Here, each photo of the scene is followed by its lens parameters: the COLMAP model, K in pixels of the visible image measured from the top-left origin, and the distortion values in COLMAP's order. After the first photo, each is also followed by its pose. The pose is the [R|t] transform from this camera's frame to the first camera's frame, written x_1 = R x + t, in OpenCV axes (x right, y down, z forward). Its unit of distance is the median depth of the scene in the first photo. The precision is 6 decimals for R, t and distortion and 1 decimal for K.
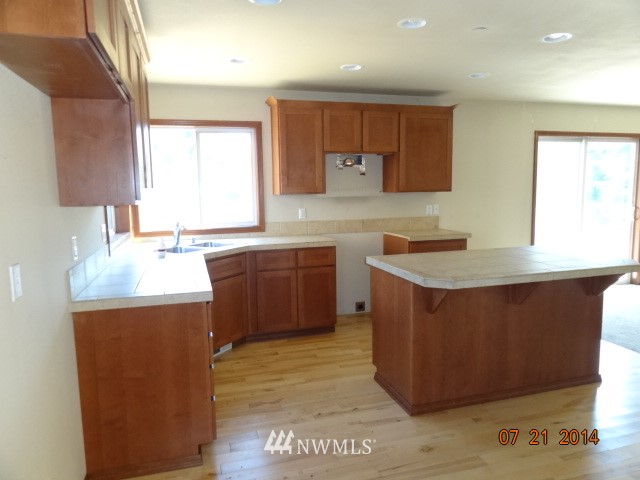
lens RADIAL K [[455.2, 0, 319.5], [0, 455.2, 241.6], [0, 0, 1]] dist [-0.000508, -0.000175]
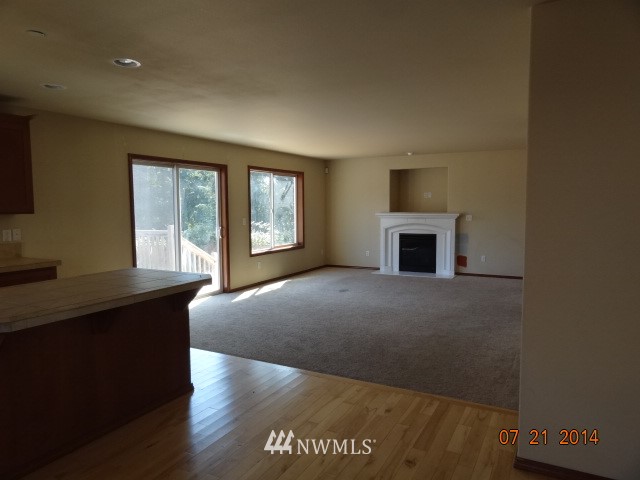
lens RADIAL K [[455.2, 0, 319.7], [0, 455.2, 241.3], [0, 0, 1]] dist [-0.000508, -0.000175]
pose [[0.702825, -0.044514, 0.709969, 0.053581], [0.078220, 0.996824, -0.014934, -0.001817], [-0.707049, 0.066030, 0.704075, 0.005290]]
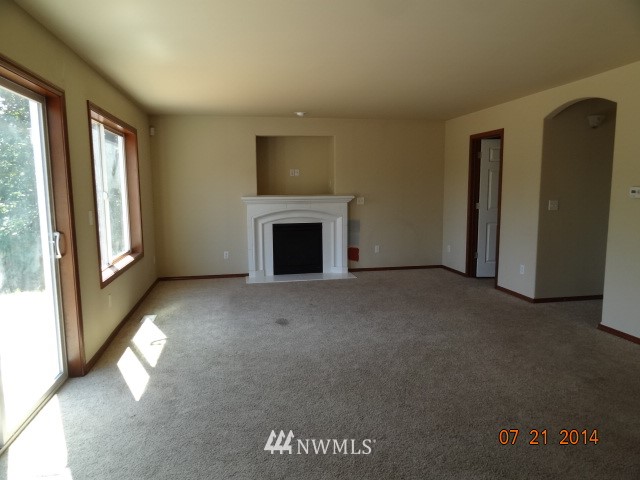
lens RADIAL K [[455.2, 0, 319.2], [0, 455.2, 236.9], [0, 0, 1]] dist [-0.000508, -0.000175]
pose [[0.098598, -0.092099, 0.990856, 0.279449], [0.125399, 0.988921, 0.079441, -0.094683], [-0.987195, 0.116420, 0.109055, 0.849424]]
